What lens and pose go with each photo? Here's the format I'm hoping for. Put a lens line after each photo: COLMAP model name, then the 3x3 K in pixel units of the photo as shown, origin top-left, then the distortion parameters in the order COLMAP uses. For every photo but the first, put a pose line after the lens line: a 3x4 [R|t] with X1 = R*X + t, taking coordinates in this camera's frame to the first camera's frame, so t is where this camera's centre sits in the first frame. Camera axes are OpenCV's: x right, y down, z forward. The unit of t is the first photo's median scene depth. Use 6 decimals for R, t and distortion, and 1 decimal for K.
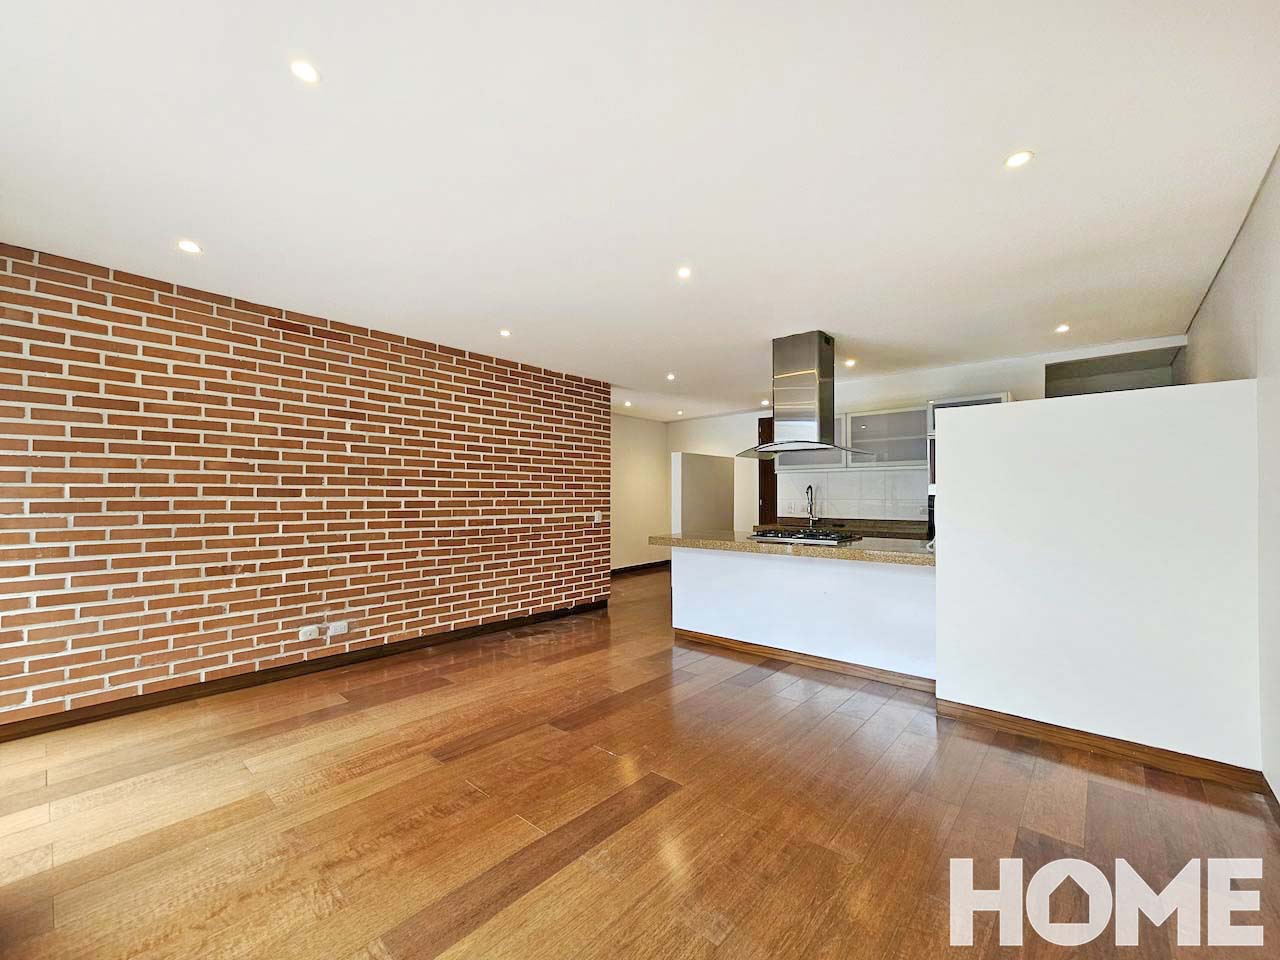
lens RADIAL K [[521.2, 0, 637.8], [0, 521.2, 490.9], [0, 0, 1]] dist [-0.001023, -0.000096]
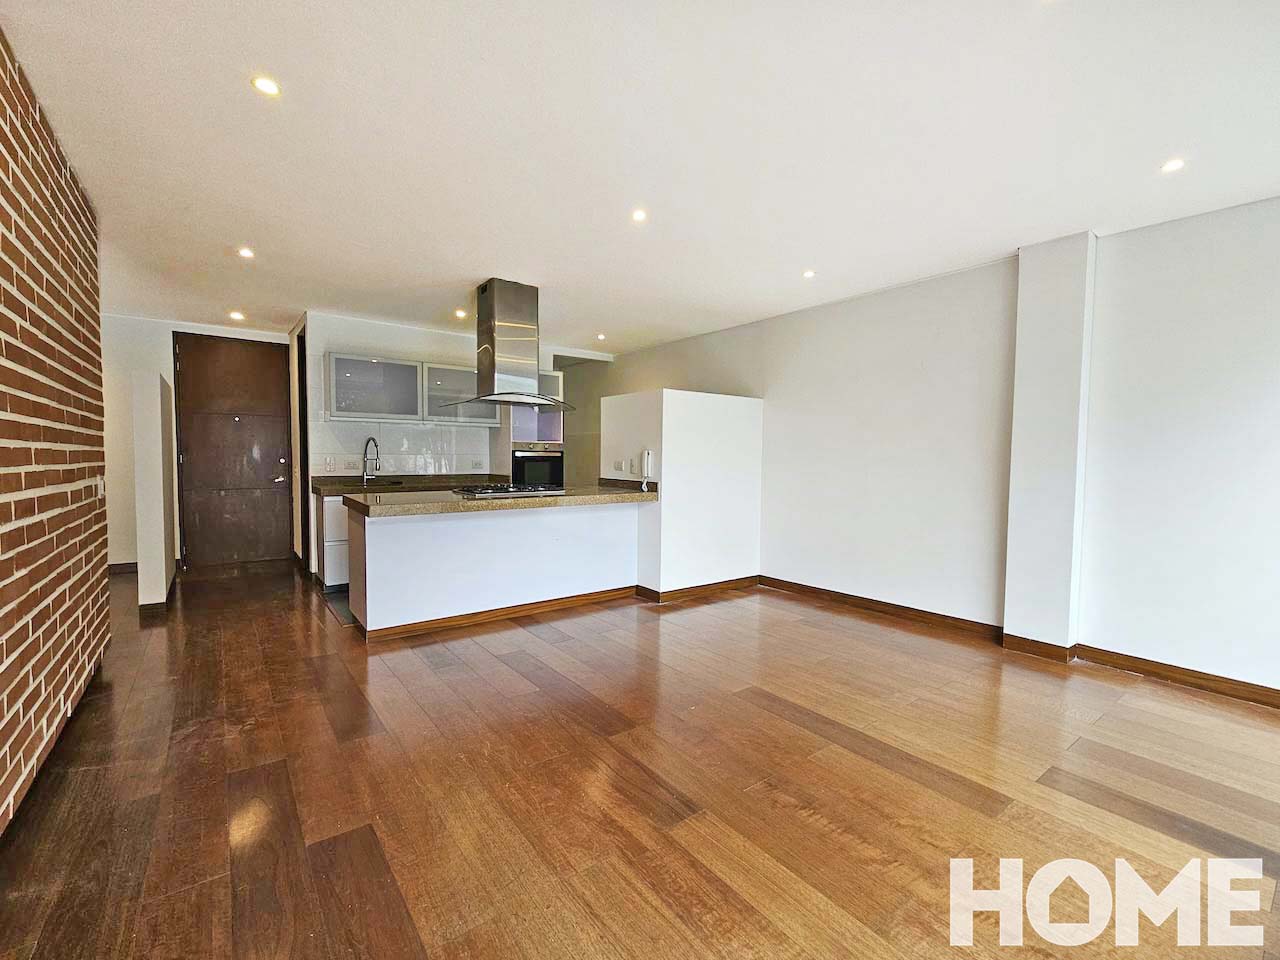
lens RADIAL K [[557.7, 0, 636.6], [0, 557.7, 477.3], [0, 0, 1]] dist [-0.012769, -0.000056]
pose [[0.207834, -0.032942, 0.977609, -1.035780], [-0.013104, 0.999249, 0.036457, 0.035754], [-0.978076, -0.020388, 0.207247, 0.865193]]
